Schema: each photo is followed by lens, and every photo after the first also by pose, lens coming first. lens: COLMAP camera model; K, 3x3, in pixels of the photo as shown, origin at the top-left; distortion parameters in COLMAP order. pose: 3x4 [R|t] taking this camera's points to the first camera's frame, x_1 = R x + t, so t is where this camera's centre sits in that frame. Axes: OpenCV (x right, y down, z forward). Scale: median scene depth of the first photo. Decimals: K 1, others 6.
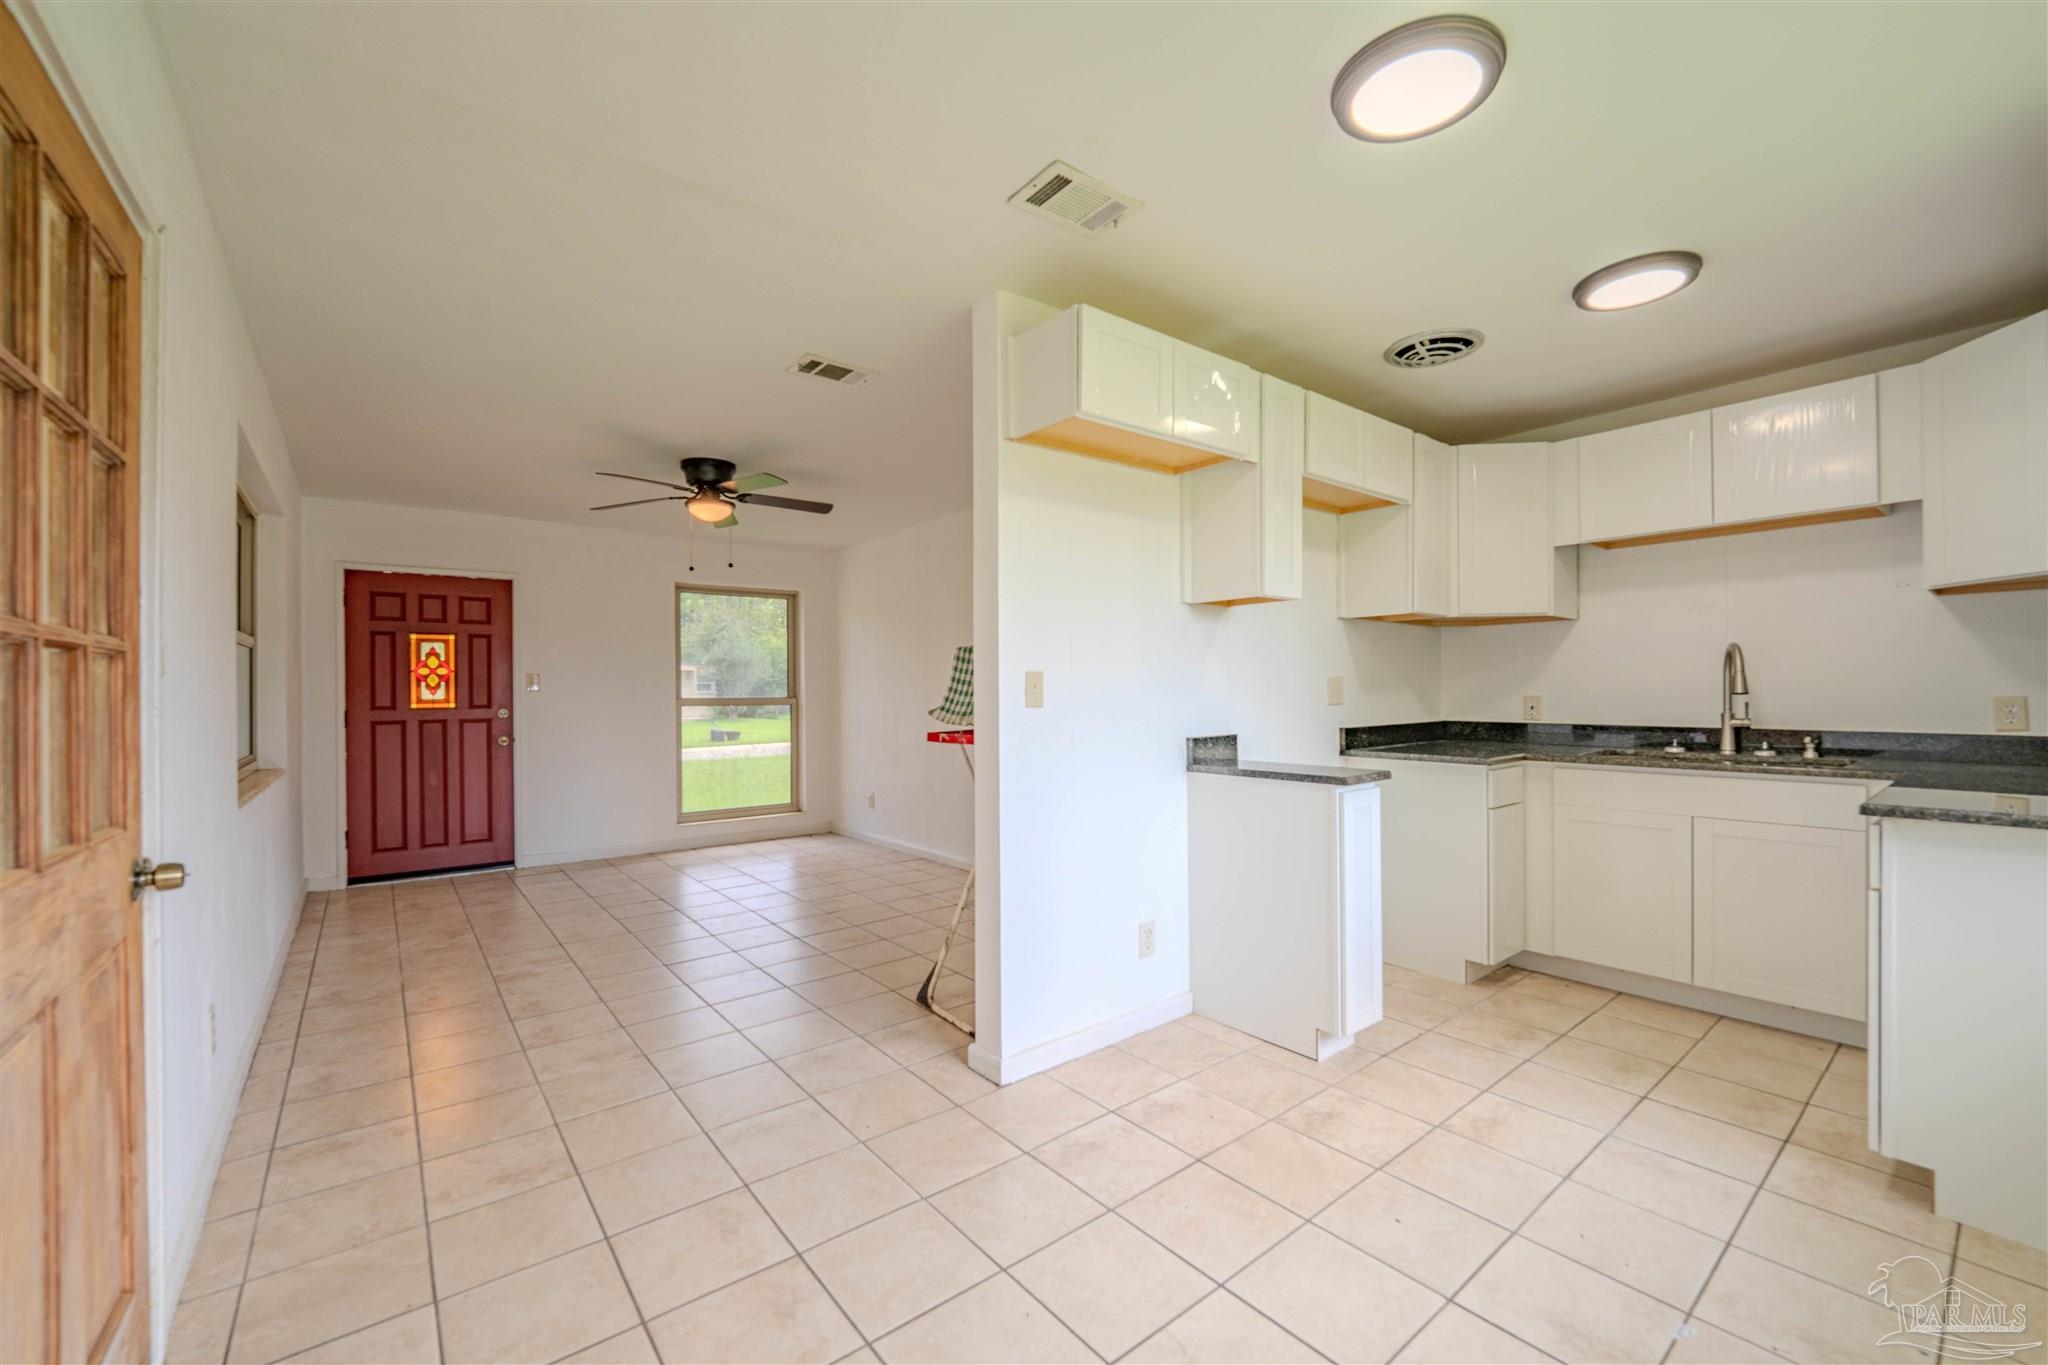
lens RADIAL K [[855.8, 0, 999.5], [0, 855.8, 695.5], [0, 0, 1]] dist [-0.006654, -0.000214]
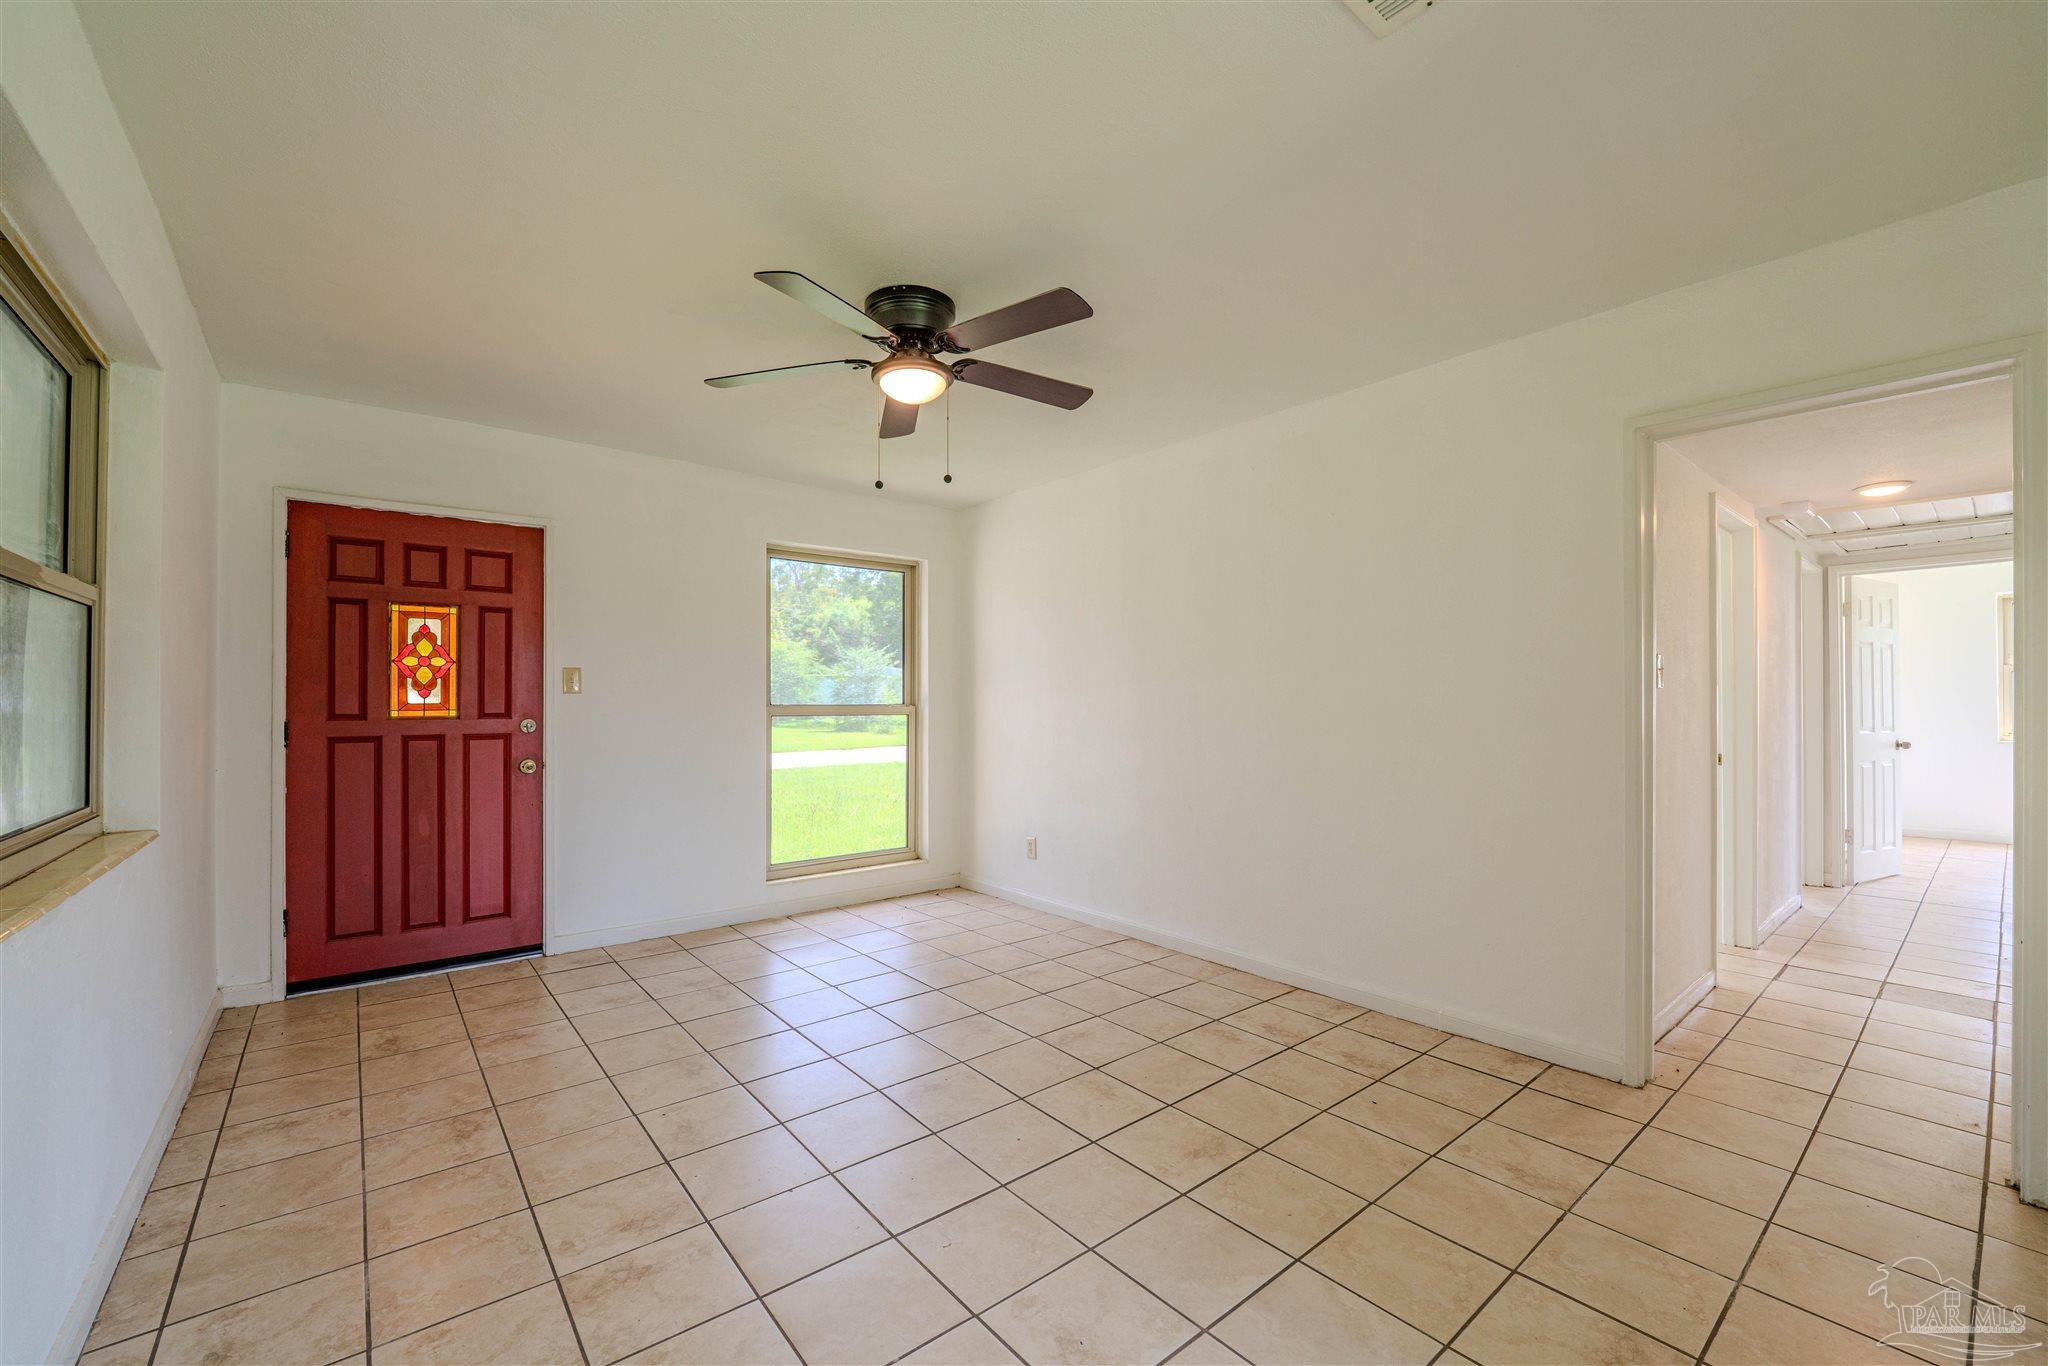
lens RADIAL K [[855.8, 0, 992.9], [0, 855.8, 697.3], [0, 0, 1]] dist [-0.006654, -0.000214]
pose [[0.999903, 0.007822, 0.011494, -0.231441], [-0.007743, 0.999946, -0.006953, 0.000486], [-0.011548, 0.006864, 0.999910, 0.334847]]
